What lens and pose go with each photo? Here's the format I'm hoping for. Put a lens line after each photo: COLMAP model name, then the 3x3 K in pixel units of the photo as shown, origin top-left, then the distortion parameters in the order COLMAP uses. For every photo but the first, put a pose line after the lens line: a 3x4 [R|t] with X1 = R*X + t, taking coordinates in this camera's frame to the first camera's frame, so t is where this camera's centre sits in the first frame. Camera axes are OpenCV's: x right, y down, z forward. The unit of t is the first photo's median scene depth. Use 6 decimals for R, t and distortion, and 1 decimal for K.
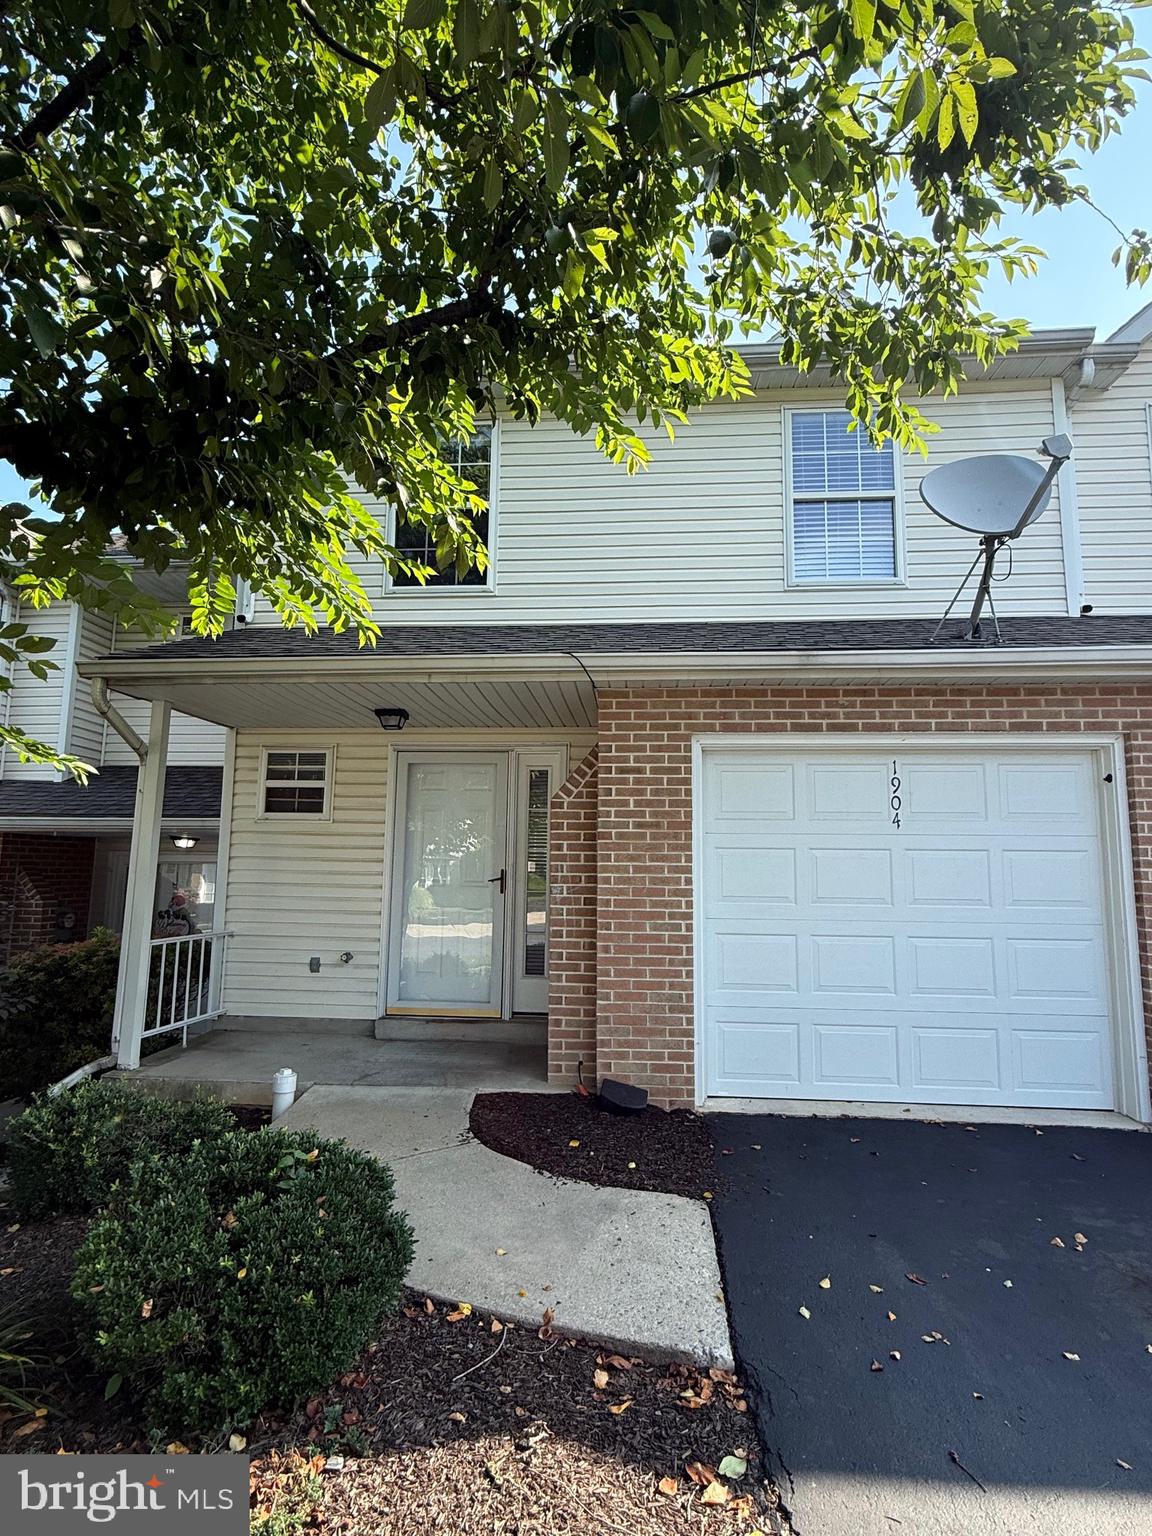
lens RADIAL K [[808.1, 0, 576.3], [0, 808.1, 766.3], [0, 0, 1]] dist [0.002200, 0.003394]
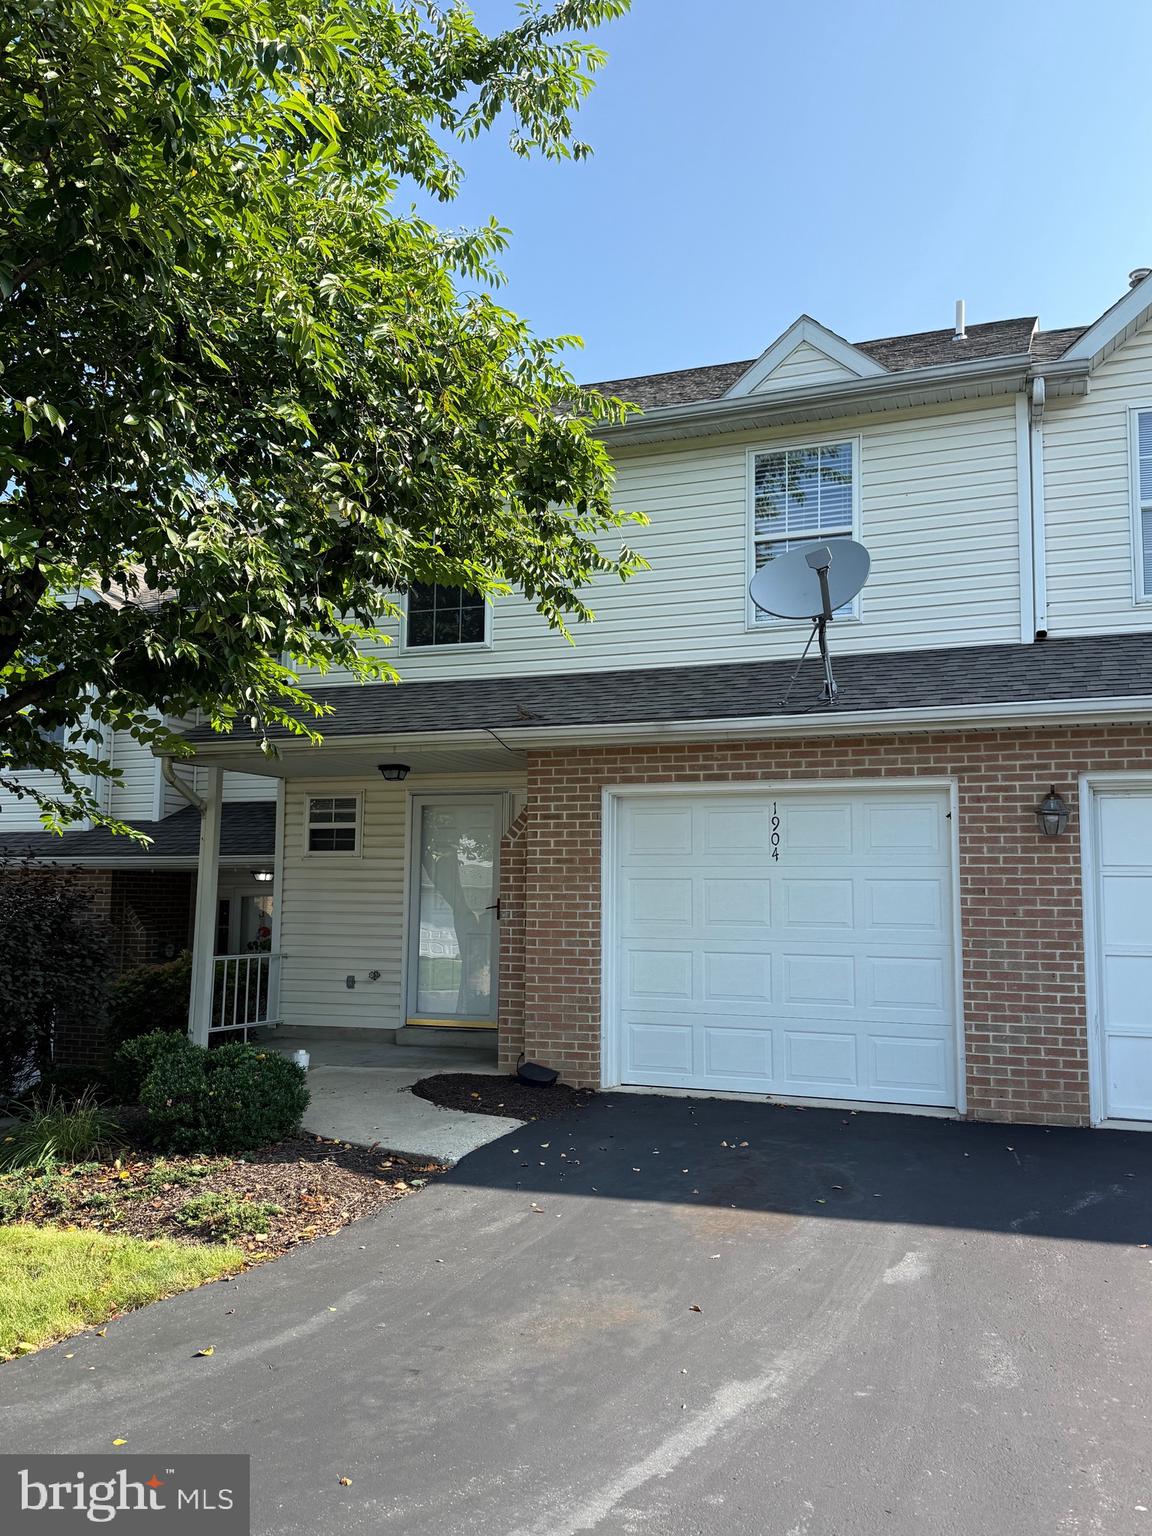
lens RADIAL K [[1292.1, 0, 576.2], [0, 1292.1, 762.0], [0, 0, 1]] dist [0.117474, -0.008666]
pose [[0.960297, -0.035380, -0.276728, 0.653847], [0.040622, 0.999087, 0.013232, -0.103271], [0.276007, -0.023948, 0.960857, -0.884068]]
